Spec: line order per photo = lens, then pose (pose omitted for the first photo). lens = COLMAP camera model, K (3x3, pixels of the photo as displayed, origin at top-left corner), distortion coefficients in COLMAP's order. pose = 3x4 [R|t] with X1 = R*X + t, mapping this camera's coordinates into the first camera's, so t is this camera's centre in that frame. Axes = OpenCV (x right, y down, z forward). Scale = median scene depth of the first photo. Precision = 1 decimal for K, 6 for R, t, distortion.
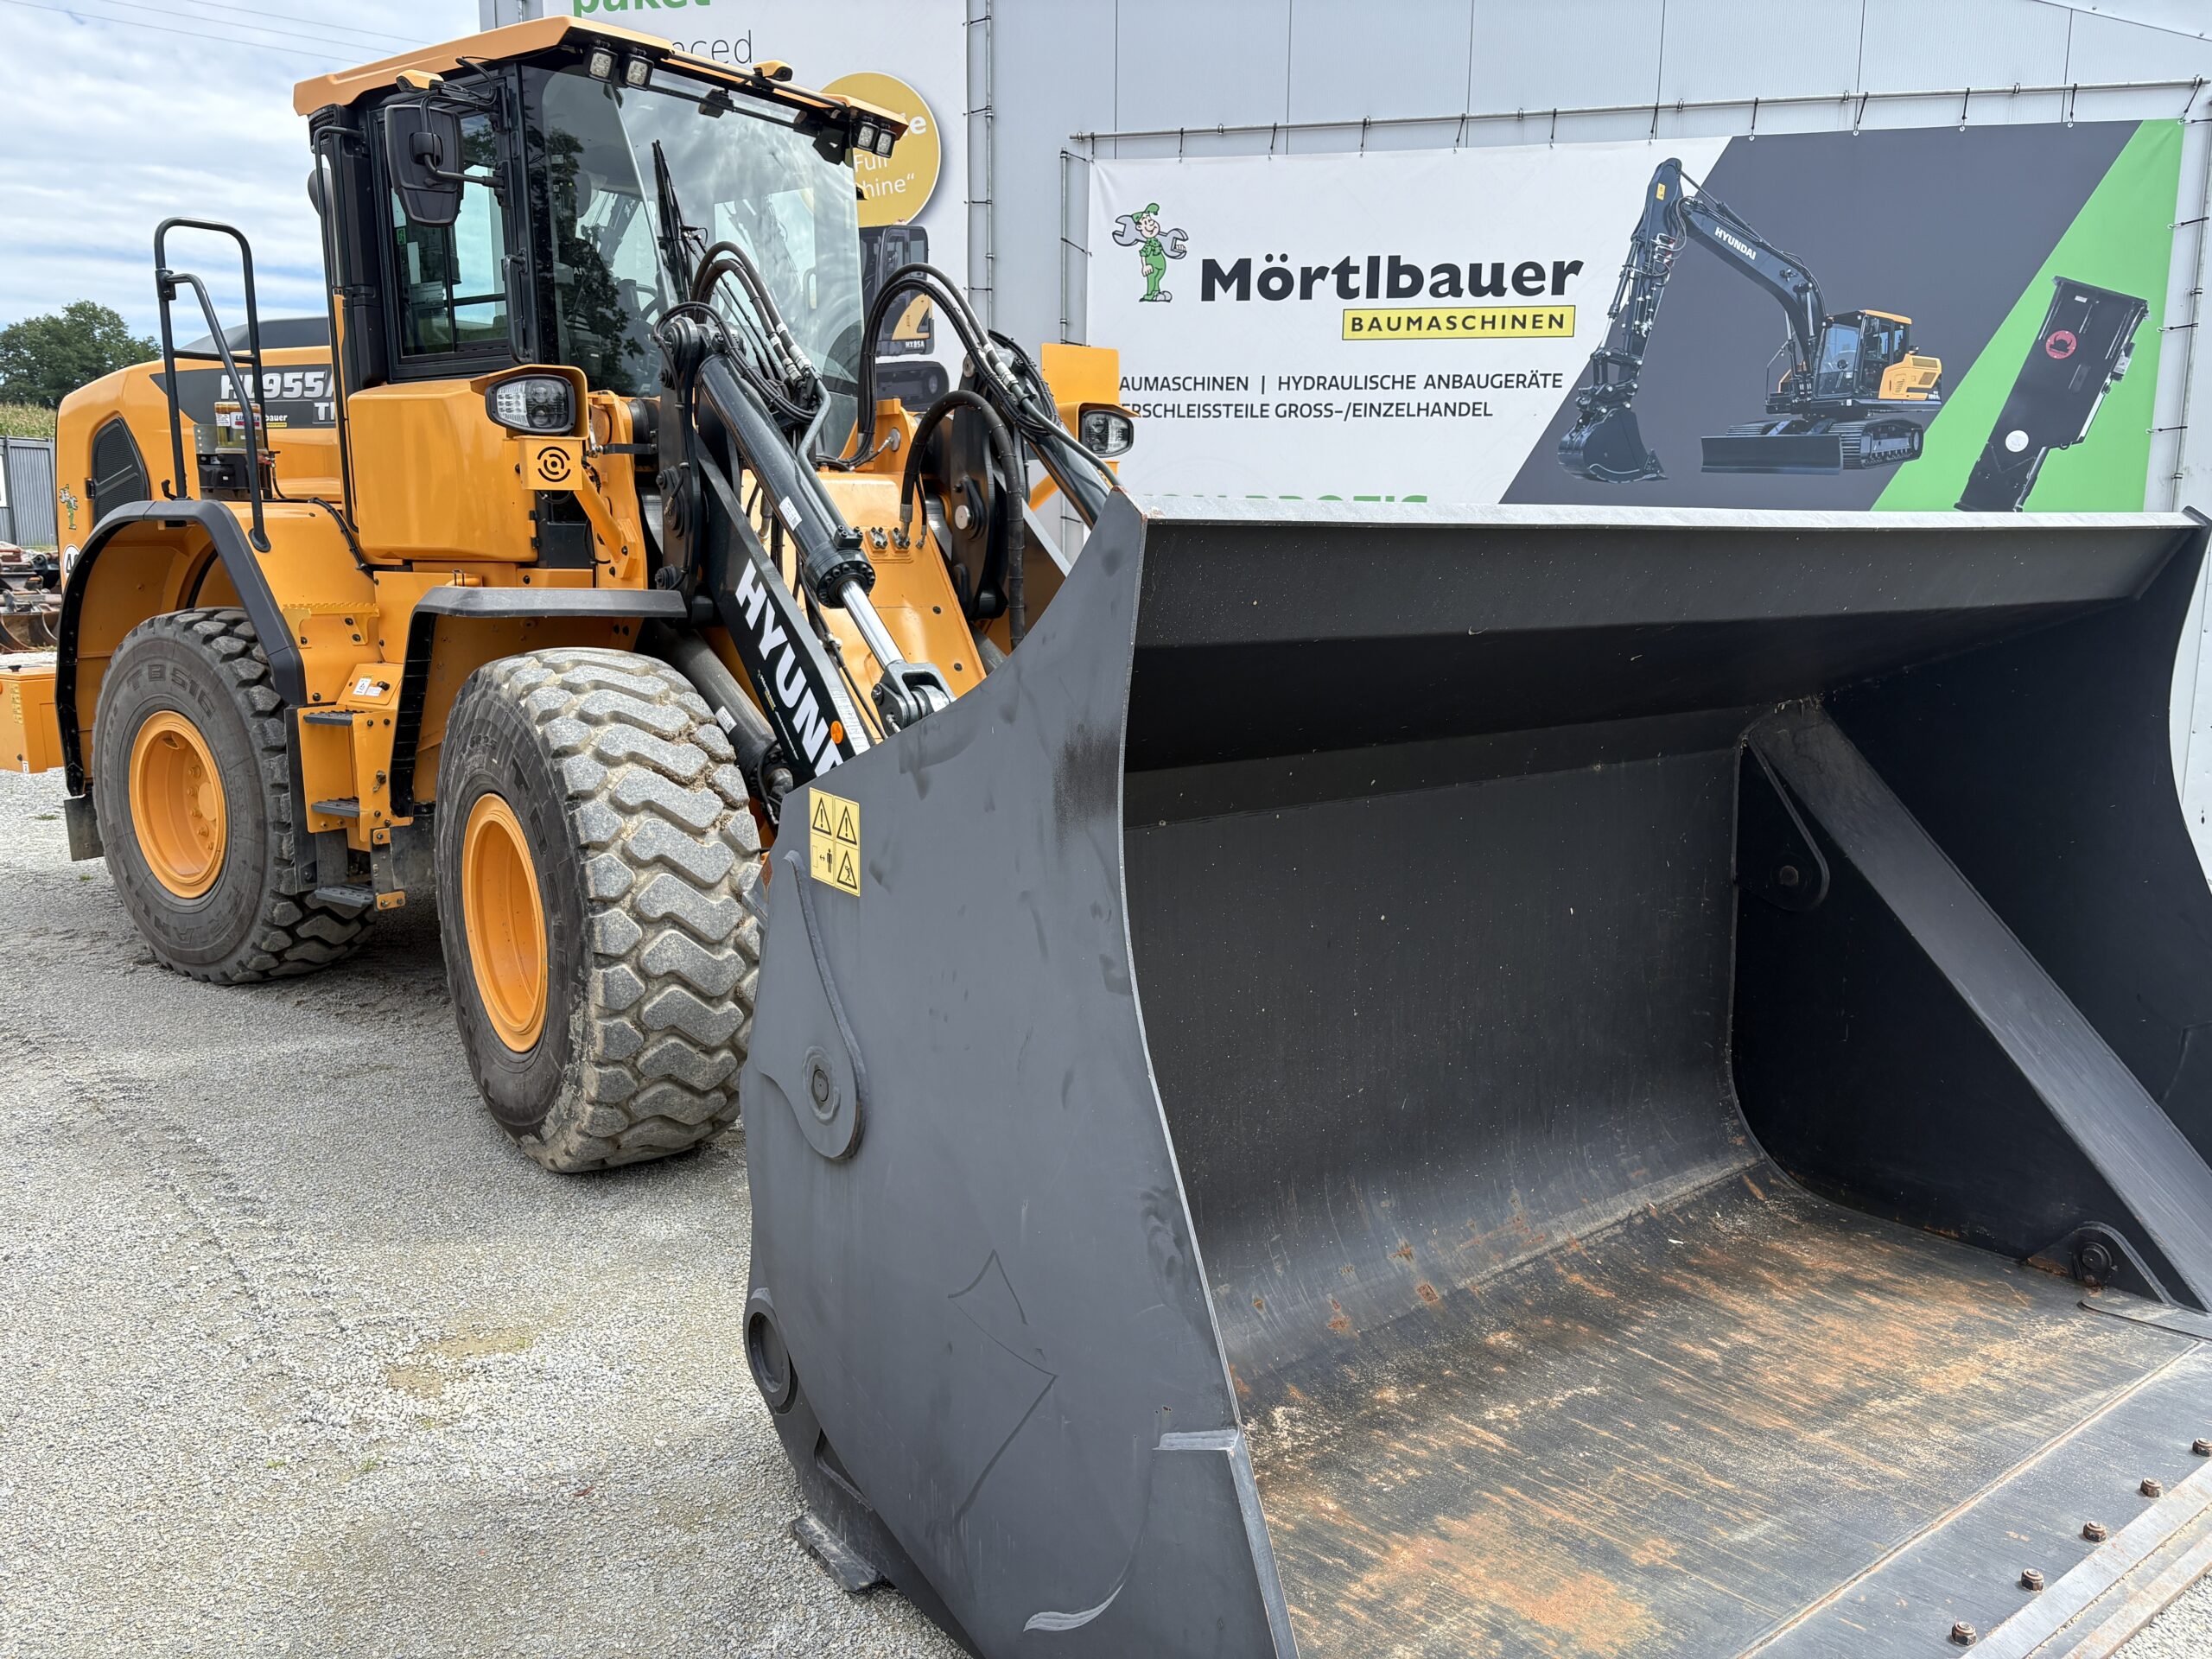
lens RADIAL K [[1696.0, 0, 1111.2], [0, 1696.0, 845.5], [0, 0, 1]] dist [0.050551, -0.051764]
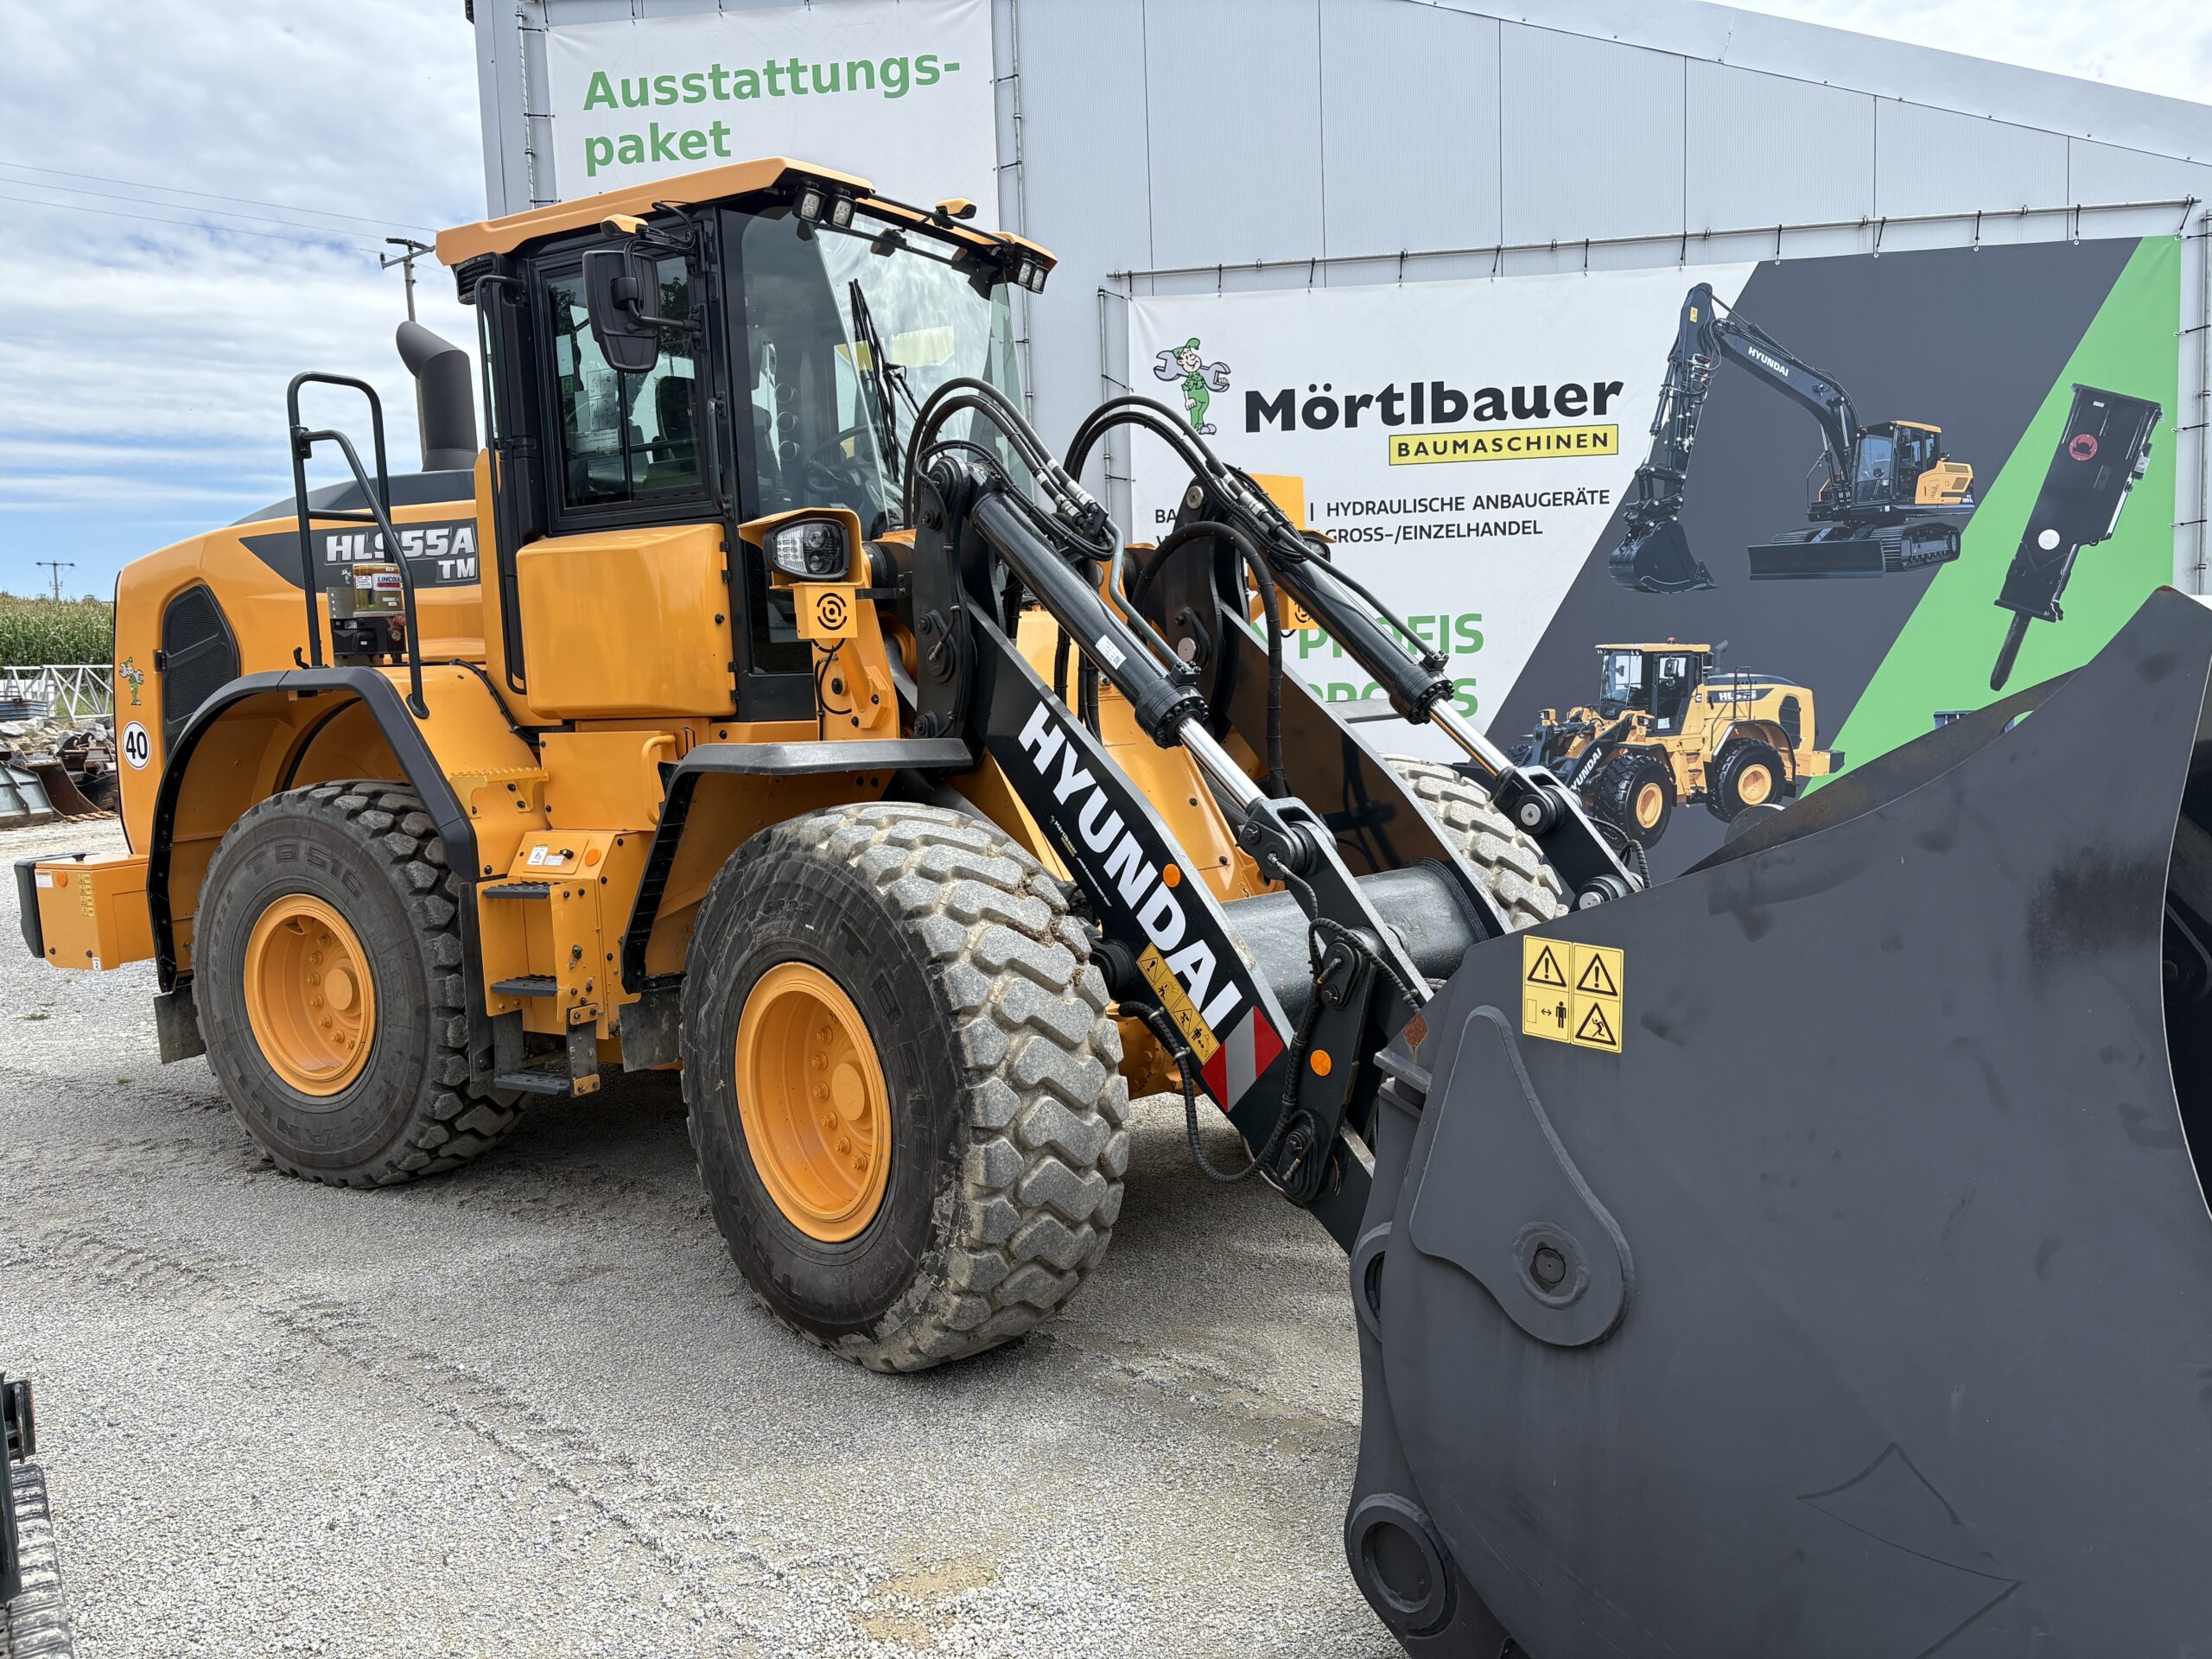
lens RADIAL K [[1696.0, 0, 1111.2], [0, 1696.0, 845.5], [0, 0, 1]] dist [0.050551, -0.051764]
pose [[0.994557, -0.051499, 0.090573, -0.209658], [0.058186, 0.995647, -0.072810, -0.012517], [-0.086429, 0.077683, 0.993225, 0.045721]]
